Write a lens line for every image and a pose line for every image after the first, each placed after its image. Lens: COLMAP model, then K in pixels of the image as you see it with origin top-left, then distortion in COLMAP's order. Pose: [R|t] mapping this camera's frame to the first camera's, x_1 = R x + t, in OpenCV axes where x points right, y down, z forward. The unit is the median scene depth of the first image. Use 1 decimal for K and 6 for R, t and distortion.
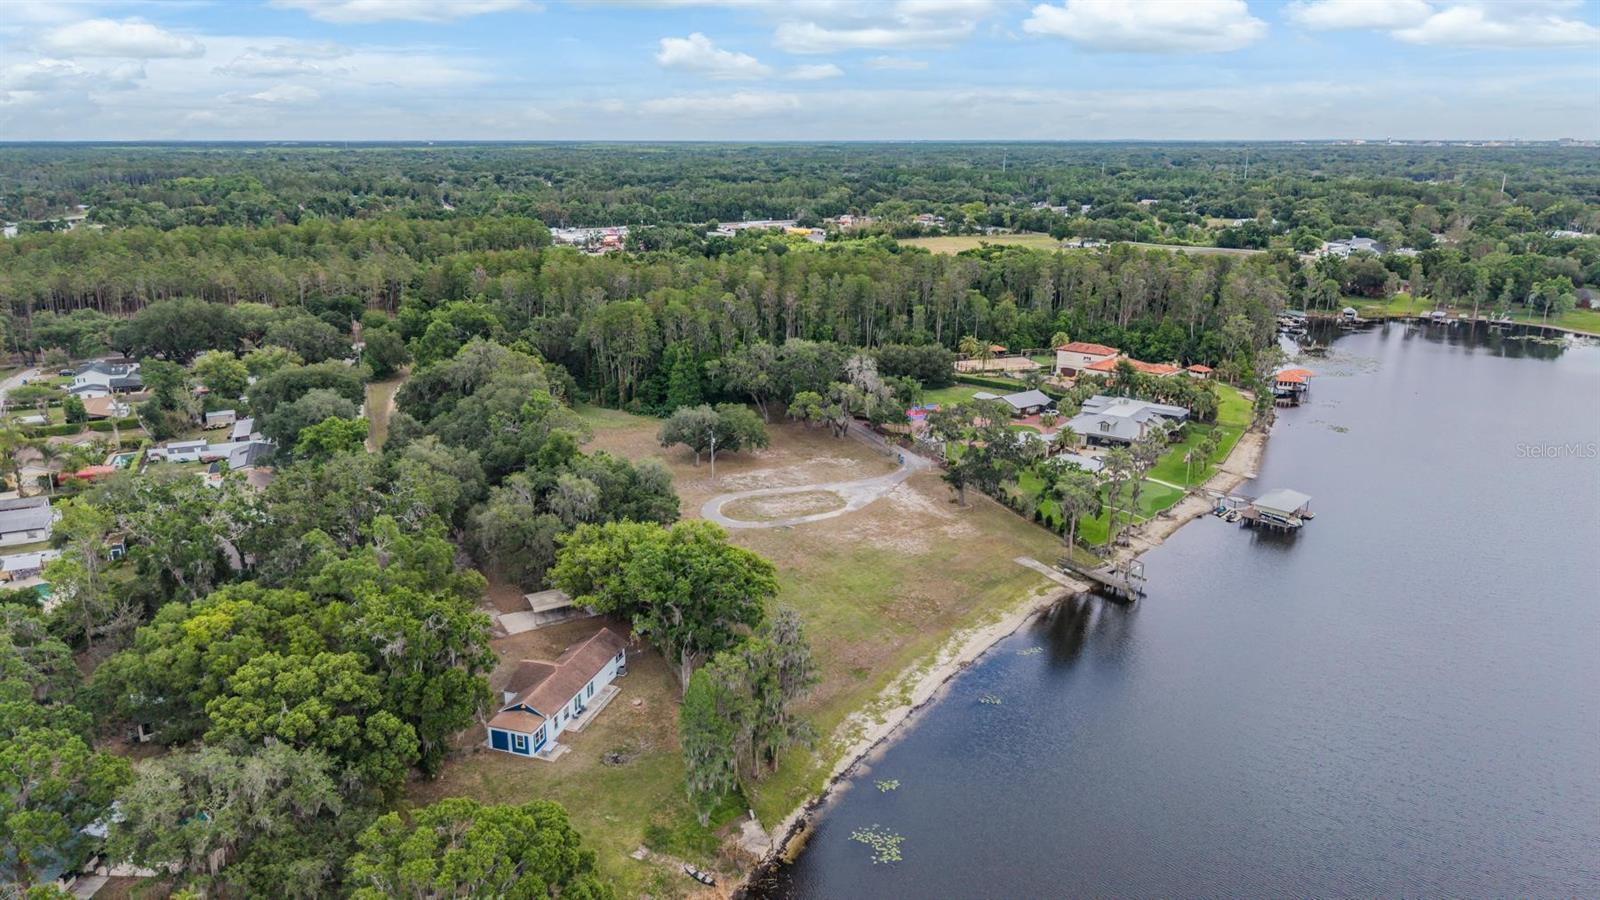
lens RADIAL K [[1072.5, 0, 803.8], [0, 1072.5, 449.5], [0, 0, 1]] dist [0.044620, -0.054761]
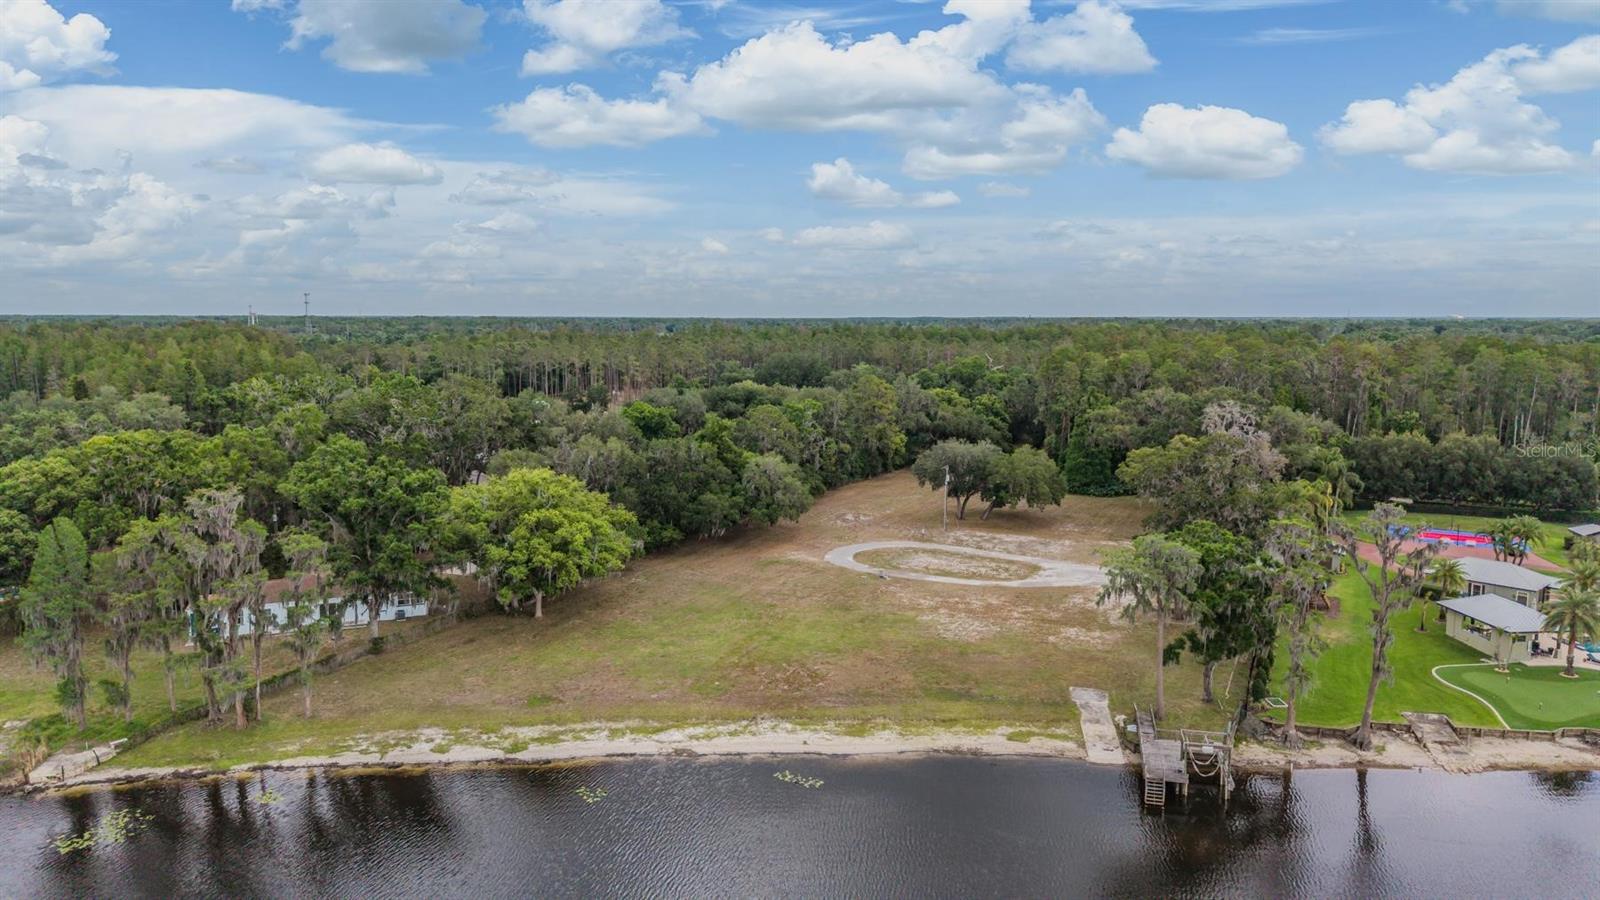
lens RADIAL K [[1073.0, 0, 793.6], [0, 1073.0, 448.4], [0, 0, 1]] dist [0.010716, -0.007716]
pose [[0.627970, 0.093420, -0.772610, 0.497571], [-0.217954, 0.974152, -0.059361, 0.045519], [0.747094, 0.205671, 0.632100, 0.500890]]
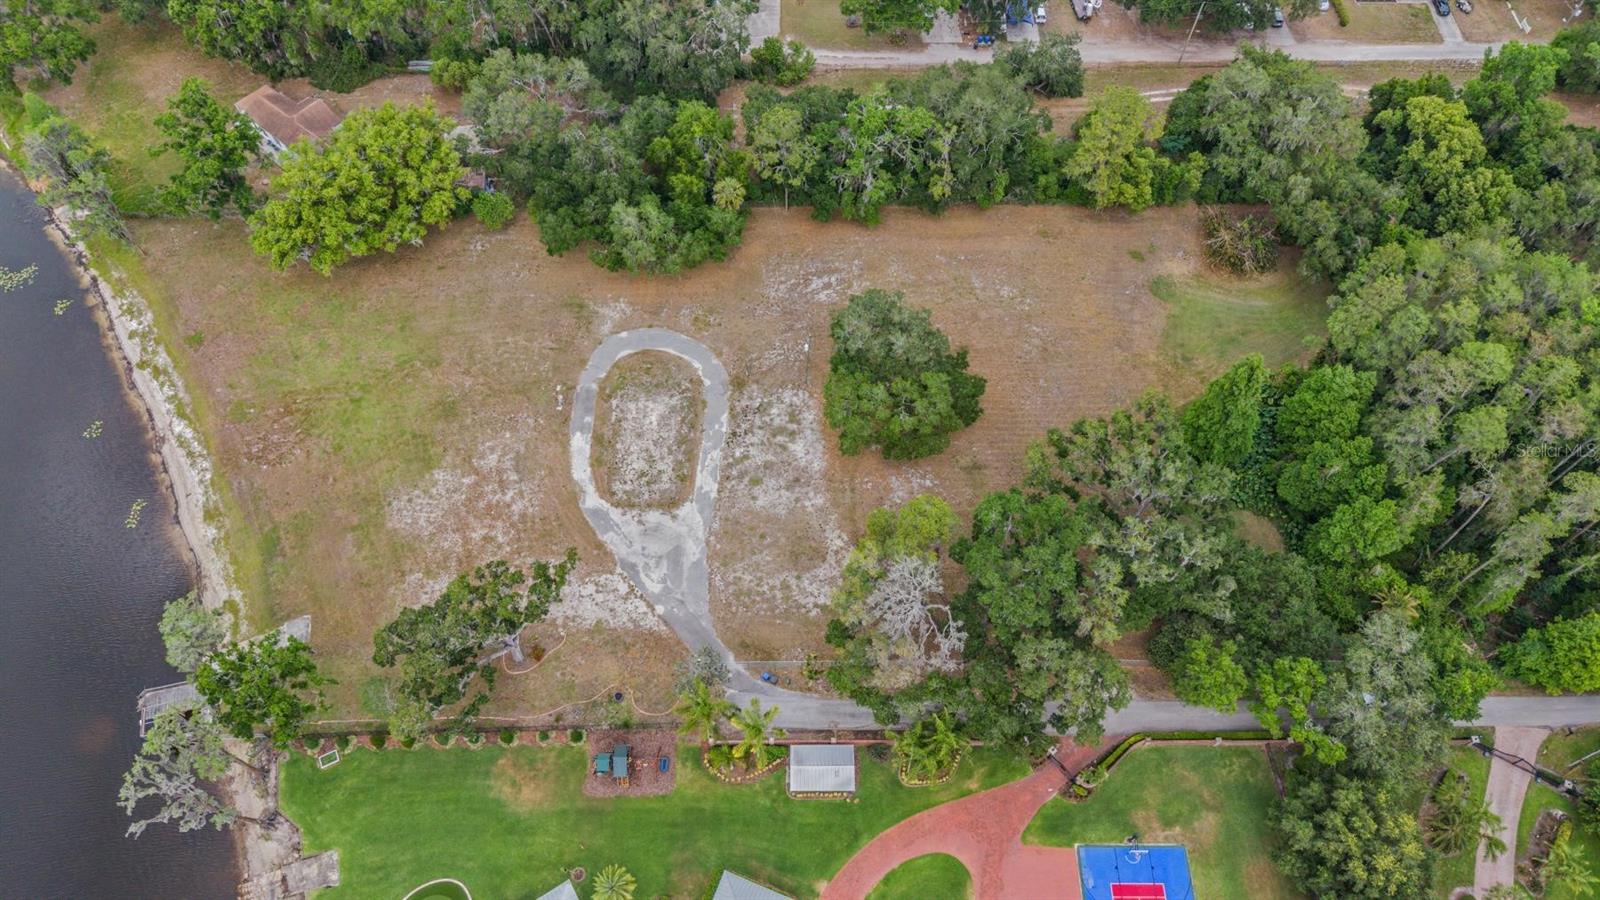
lens RADIAL K [[1074.6, 0, 798.1], [0, 1074.6, 453.8], [0, 0, 1]] dist [0.036753, -0.053868]
pose [[-0.389886, 0.785780, -0.480144, 0.315051], [-0.265797, 0.403187, 0.875667, -0.625758], [0.881669, 0.469031, 0.051661, 1.148745]]
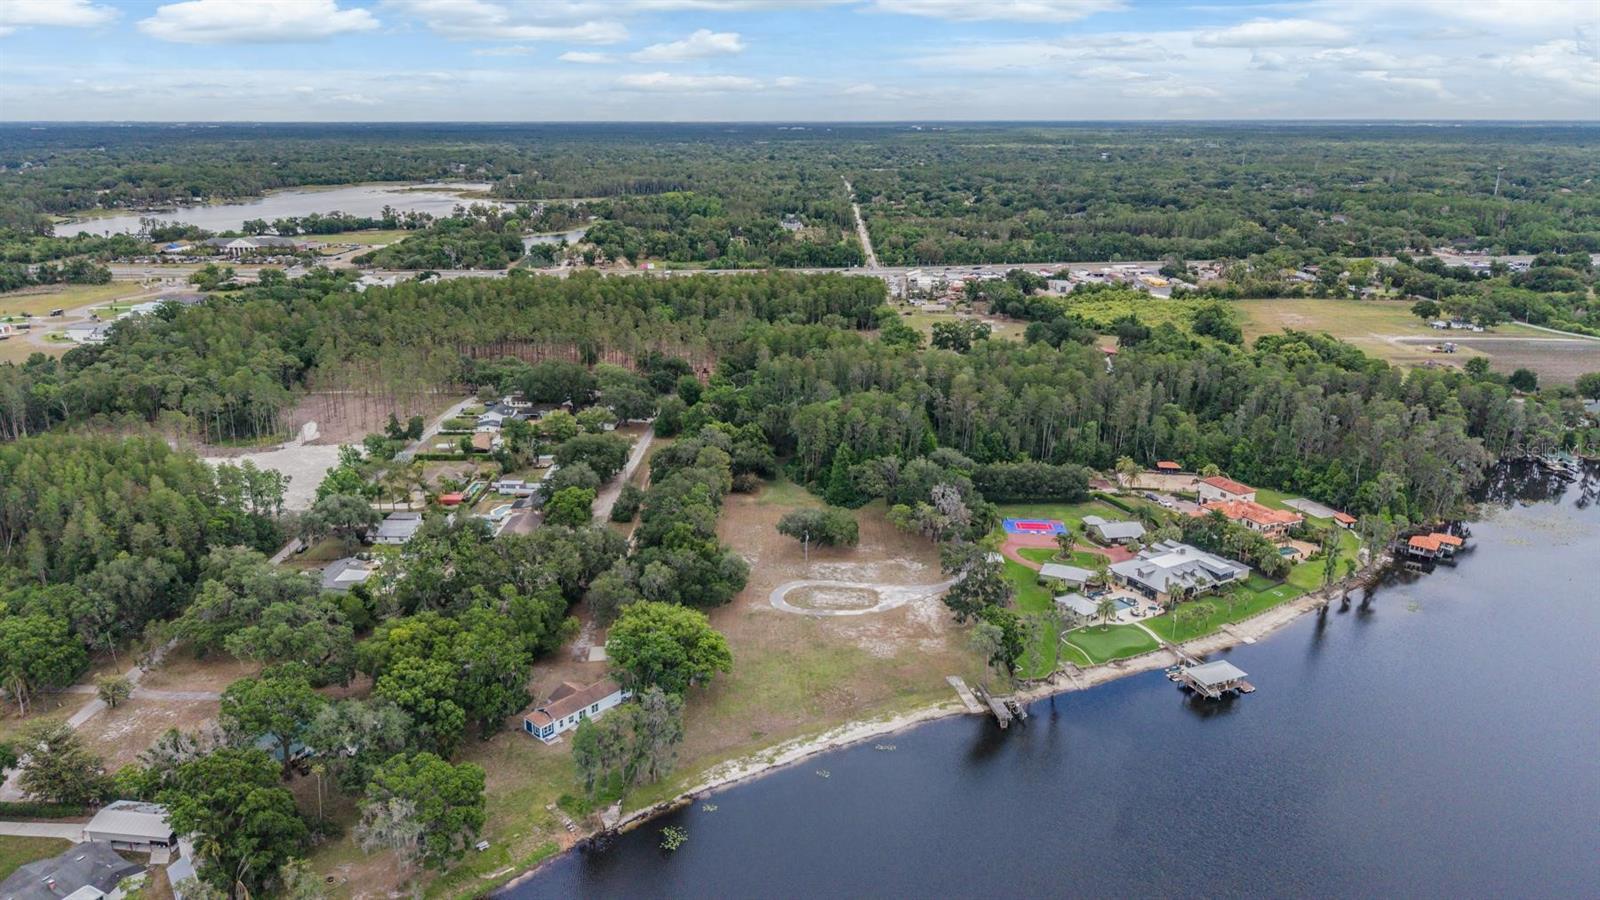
lens RADIAL K [[1064.6, 0, 794.4], [0, 1064.6, 482.4], [0, 0, 1]] dist [0.070891, -0.115865]
pose [[0.902803, 0.142028, -0.405924, 0.509805], [-0.121009, 0.989650, 0.077133, -0.209863], [0.412677, -0.020515, 0.910646, -0.280049]]
